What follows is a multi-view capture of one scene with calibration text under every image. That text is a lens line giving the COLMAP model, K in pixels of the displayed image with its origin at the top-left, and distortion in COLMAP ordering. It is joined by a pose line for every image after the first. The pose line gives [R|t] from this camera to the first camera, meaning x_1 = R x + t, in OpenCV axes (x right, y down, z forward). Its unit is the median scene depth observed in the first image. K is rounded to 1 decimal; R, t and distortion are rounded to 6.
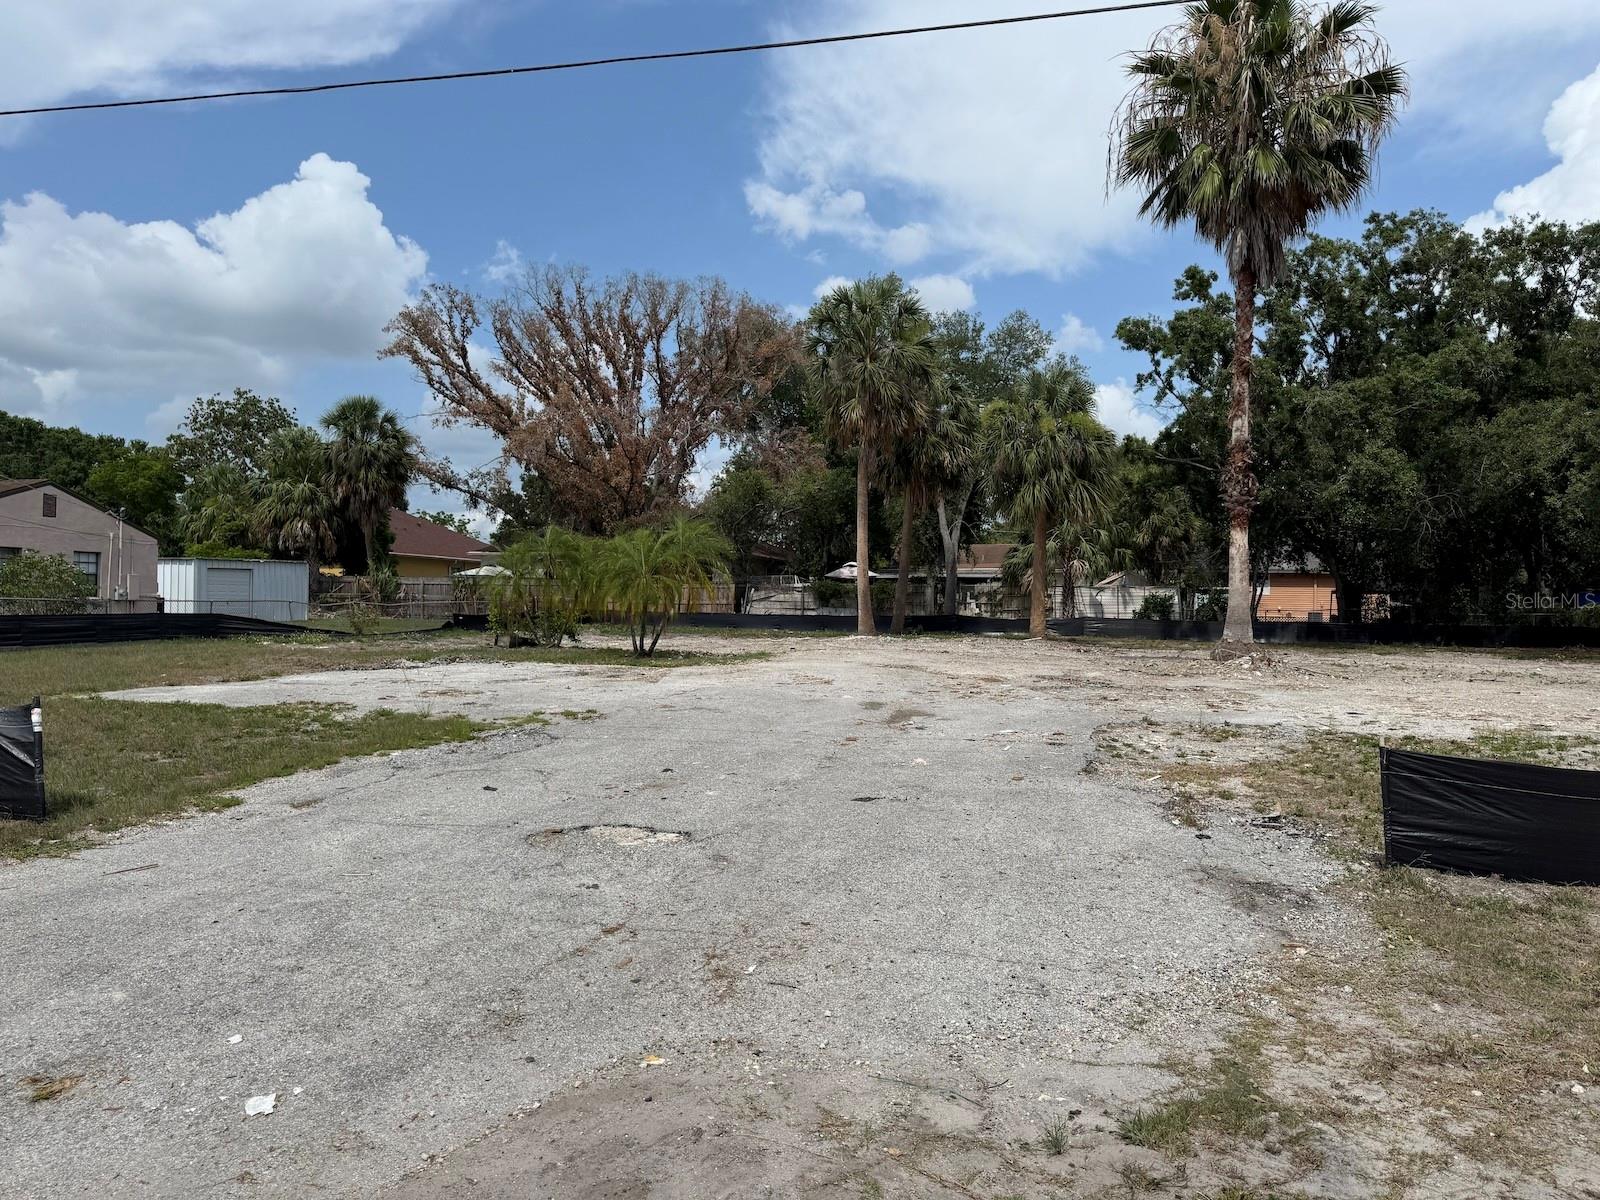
lens RADIAL K [[1115.6, 0, 816.0], [0, 1115.6, 593.7], [0, 0, 1]] dist [0.065399, -0.070065]
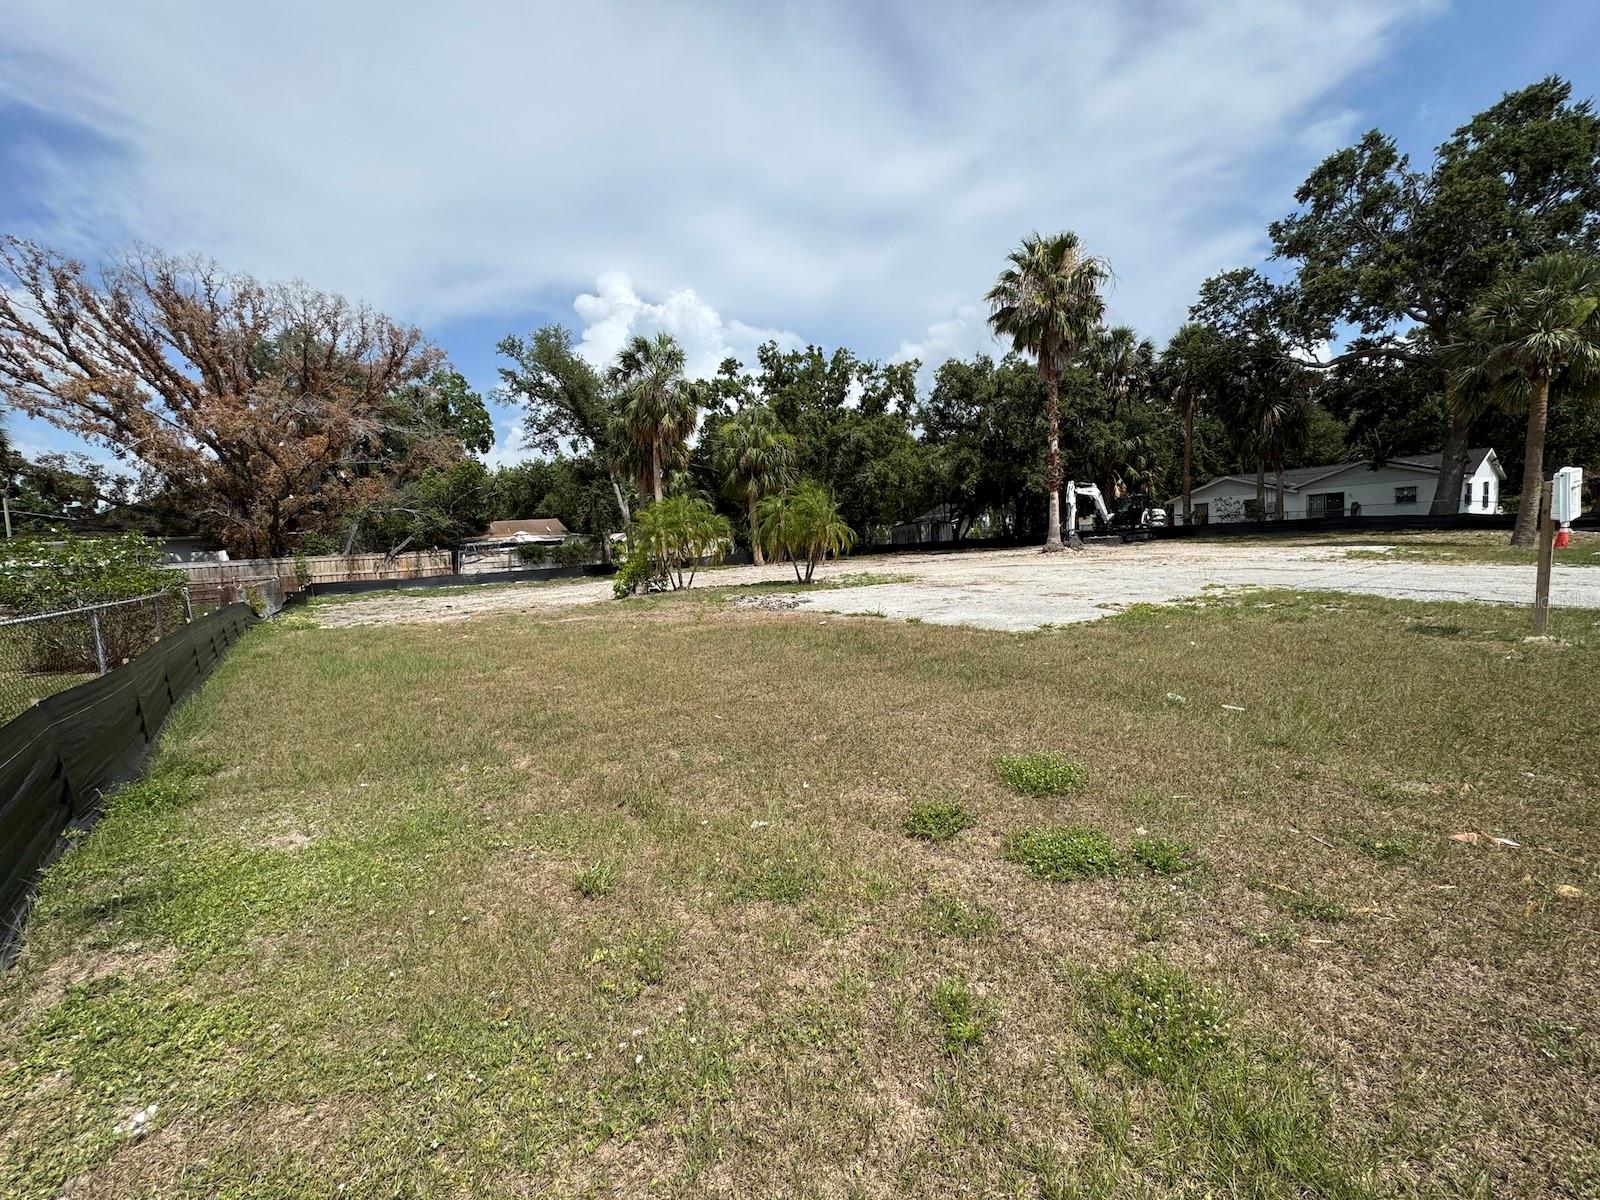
lens RADIAL K [[636.7, 0, 795.1], [0, 636.7, 599.4], [0, 0, 1]] dist [-0.003848, 0.000506]
pose [[0.660334, -0.119553, 0.741395, -0.460485], [0.064617, 0.992631, 0.102514, -0.005023], [-0.748187, -0.019787, 0.663193, 0.289501]]
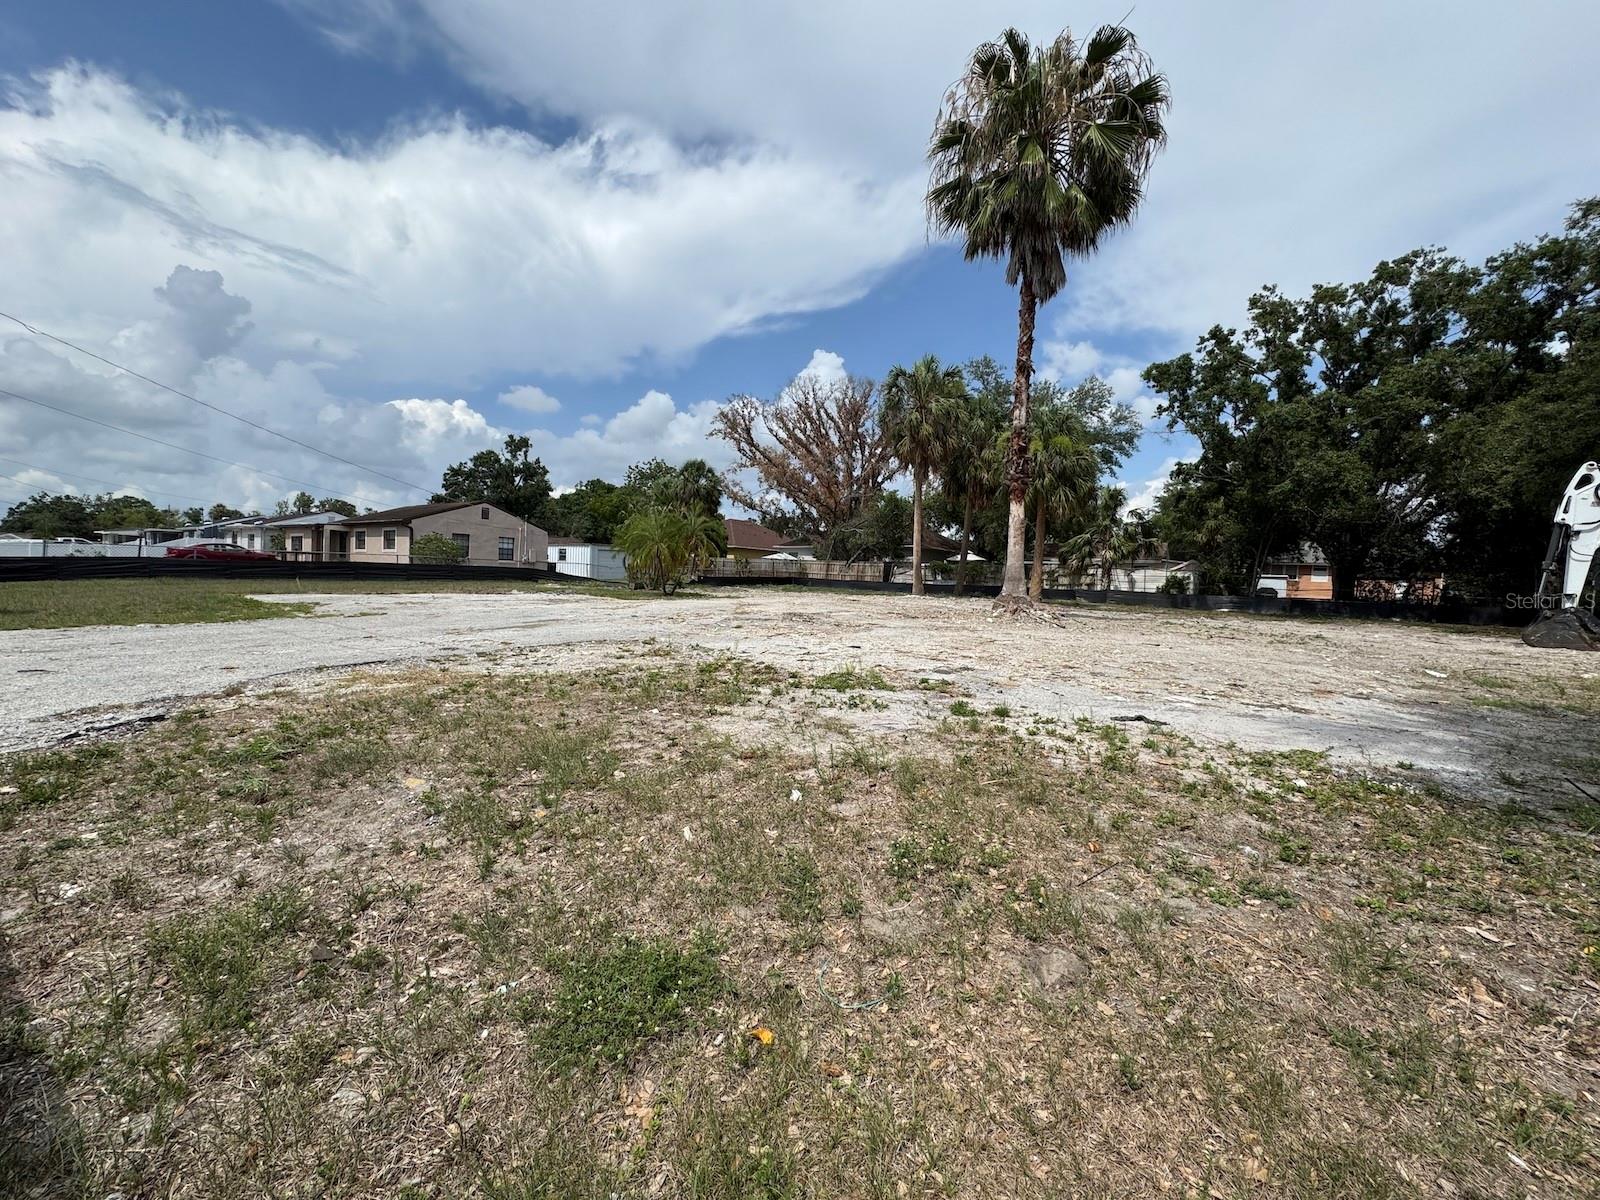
lens RADIAL K [[636.7, 0, 801.2], [0, 636.7, 590.5], [0, 0, 1]] dist [-0.003848, 0.000506]
pose [[0.921663, 0.032423, -0.386634, 0.220391], [-0.024609, 0.999381, 0.025146, 0.012767], [0.387210, -0.013661, 0.921890, 0.146326]]
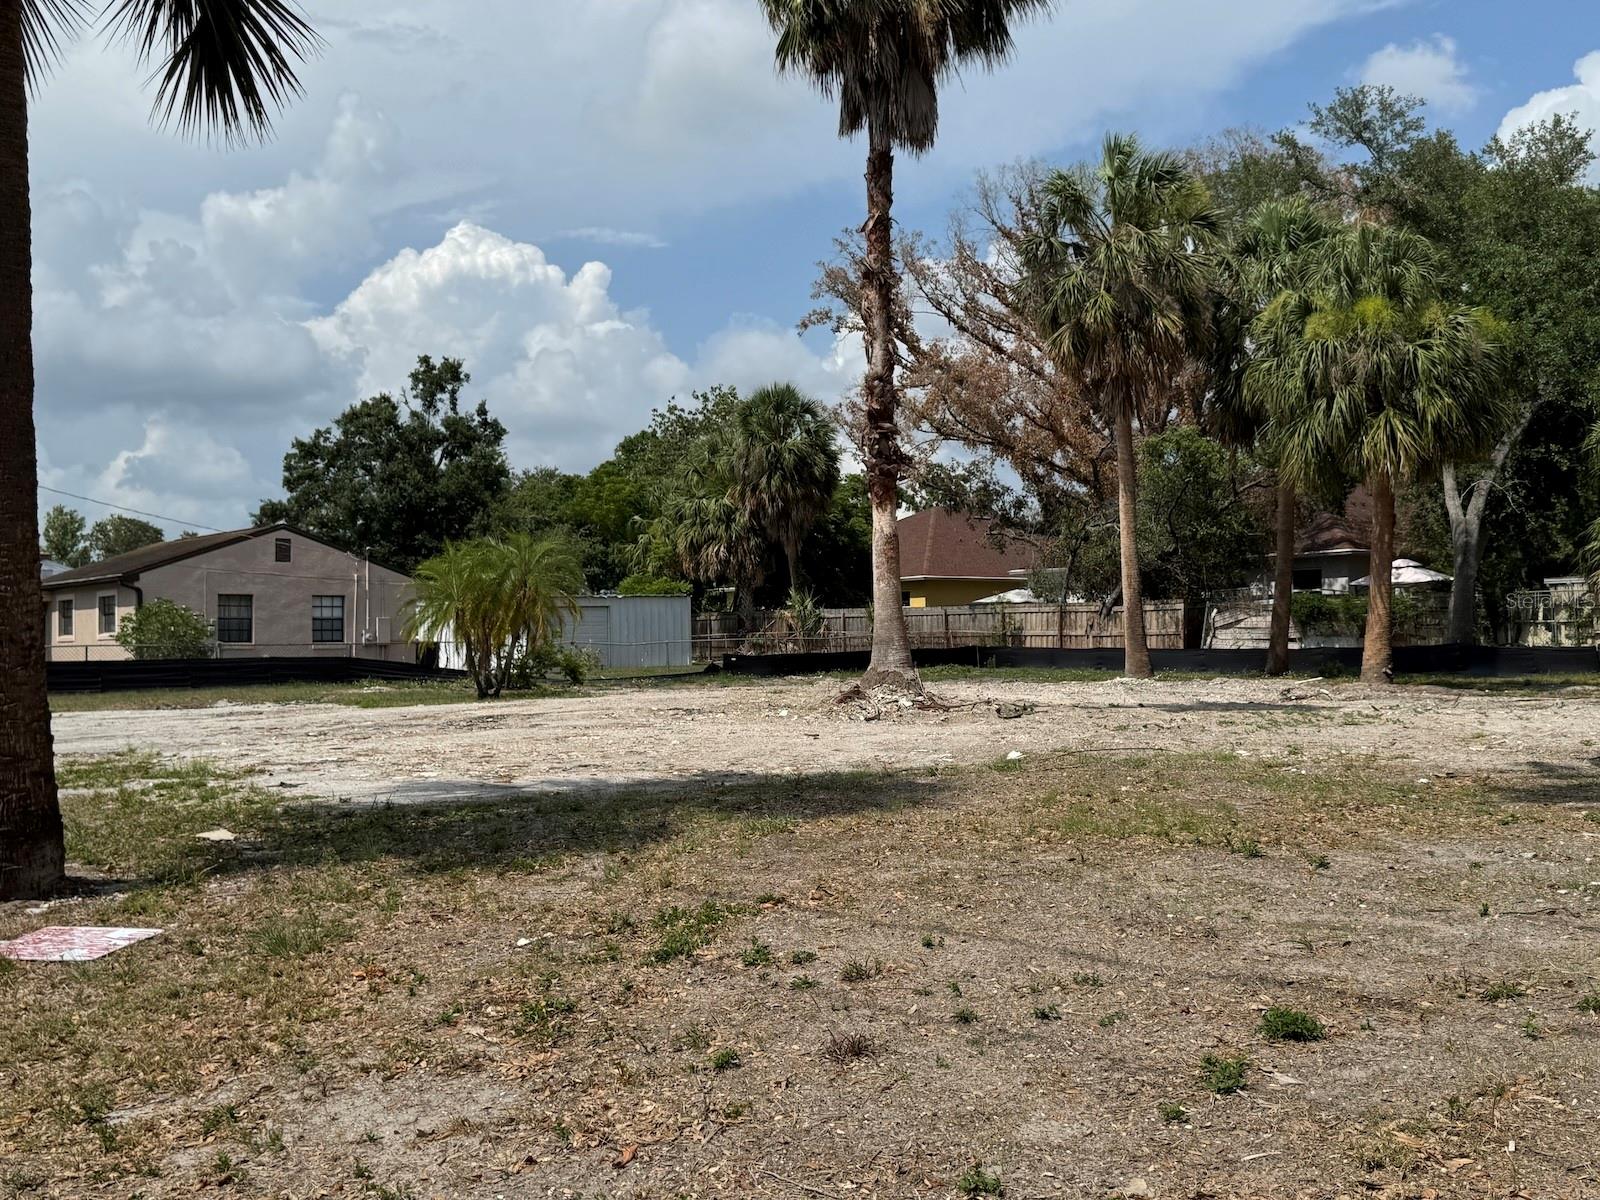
lens RADIAL K [[1743.1, 0, 794.9], [0, 1743.1, 598.0], [0, 0, 1]] dist [0.096305, 0.000000]
pose [[0.773590, -0.036426, -0.632638, 0.515070], [0.025050, 0.999324, -0.026908, 0.012979], [0.633191, 0.004968, 0.773980, 0.077602]]
